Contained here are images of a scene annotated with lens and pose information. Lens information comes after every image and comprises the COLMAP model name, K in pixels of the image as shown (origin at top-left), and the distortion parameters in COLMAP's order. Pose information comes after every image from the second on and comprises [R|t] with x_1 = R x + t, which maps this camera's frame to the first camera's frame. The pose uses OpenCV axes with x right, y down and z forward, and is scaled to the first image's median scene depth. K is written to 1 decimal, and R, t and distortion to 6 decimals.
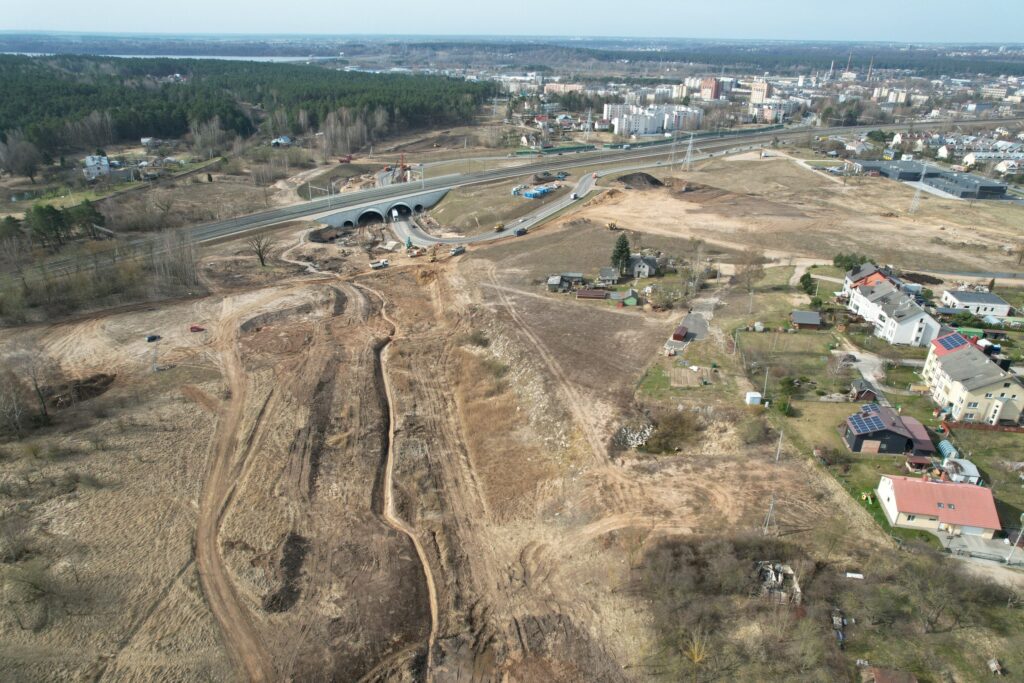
lens RADIAL K [[659.8, 0, 516.0], [0, 659.8, 341.4], [0, 0, 1]] dist [-0.080344, 0.078875]
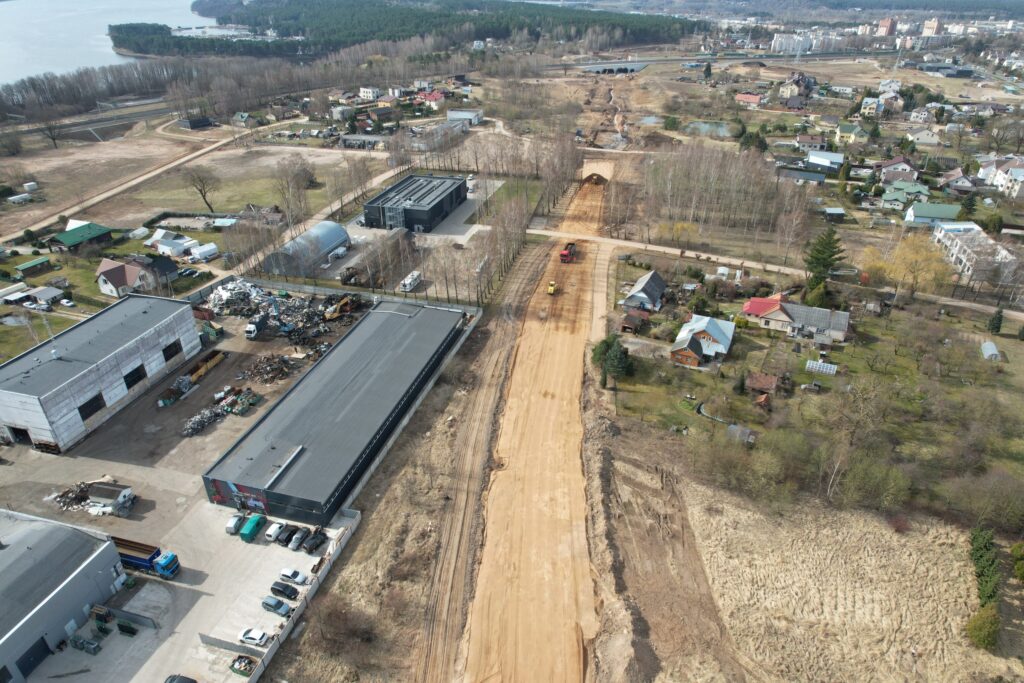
lens RADIAL K [[659.8, 0, 516.0], [0, 659.8, 341.4], [0, 0, 1]] dist [-0.080344, 0.078875]
pose [[0.945583, 0.154613, -0.286300, 0.157975], [-0.135874, 0.987131, 0.084328, 0.366002], [0.295654, -0.040838, 0.954422, -0.767468]]
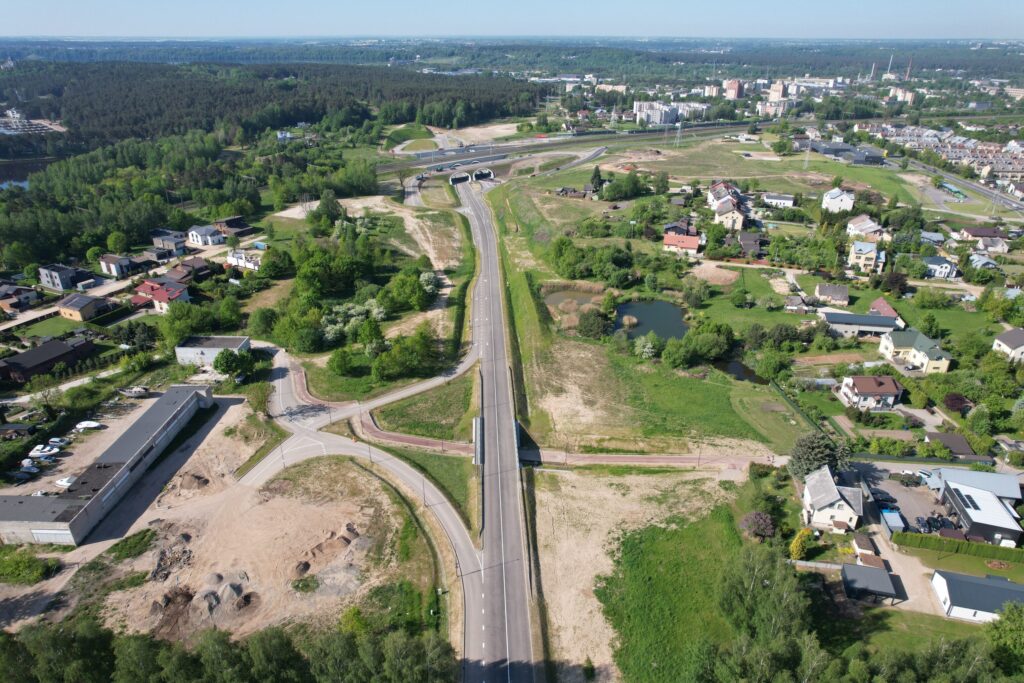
lens RADIAL K [[661.9, 0, 512.0], [0, 661.9, 341.5], [0, 0, 1]] dist [-0.085476, 0.082158]
pose [[0.994797, 0.036272, -0.095198, 0.054698], [-0.036360, 0.999338, 0.000812, 0.157267], [0.095164, 0.002654, 0.995458, -0.406987]]
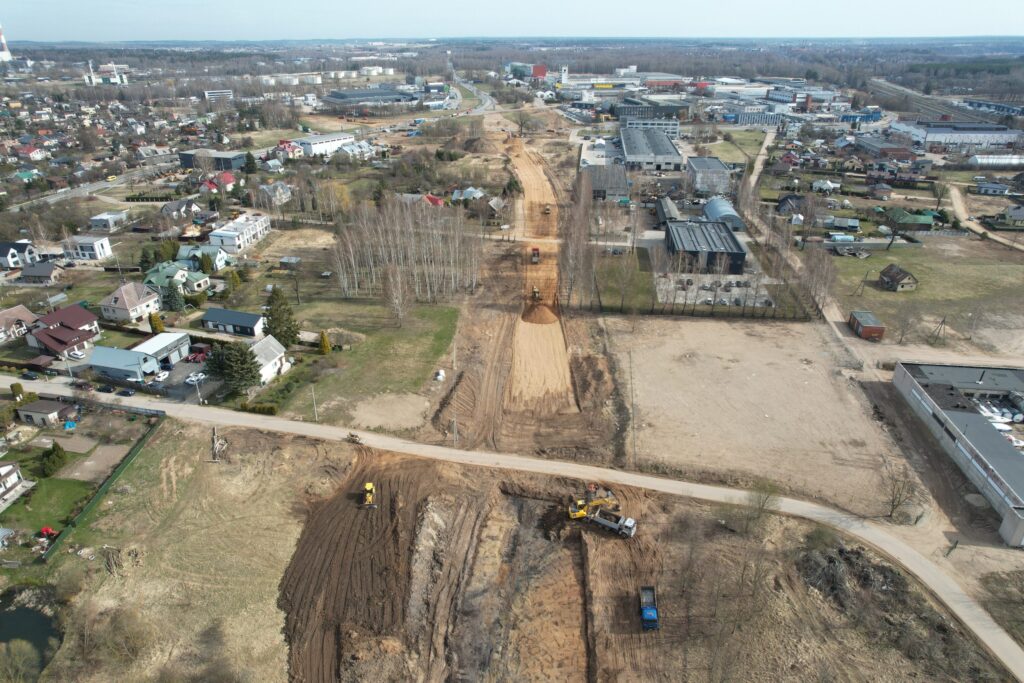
lens RADIAL K [[659.8, 0, 516.0], [0, 659.8, 341.4], [0, 0, 1]] dist [-0.080344, 0.078875]
pose [[-0.981879, -0.085380, 0.169187, -0.012962], [0.077429, 0.634109, 0.769357, -0.023223], [-0.172971, 0.768516, -0.616007, 0.046767]]
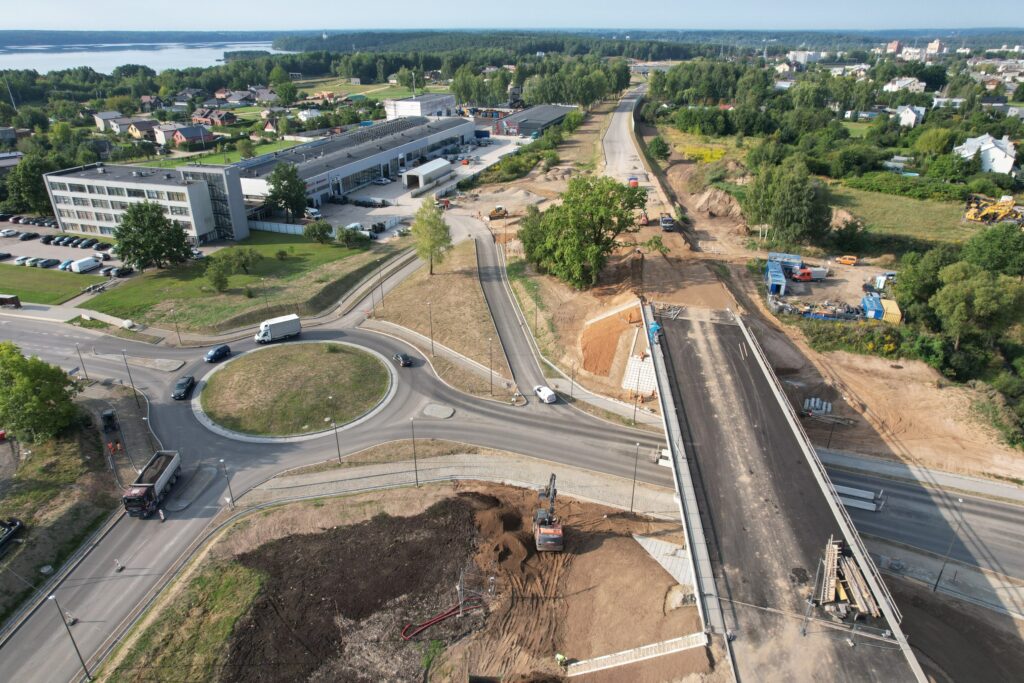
lens RADIAL K [[661.9, 0, 512.0], [0, 661.9, 341.5], [0, 0, 1]] dist [-0.085476, 0.082158]
pose [[0.924212, 0.154962, -0.349026, 0.246215], [-0.153105, 0.987656, 0.033085, 0.603472], [0.349845, 0.022860, 0.936529, -1.107422]]
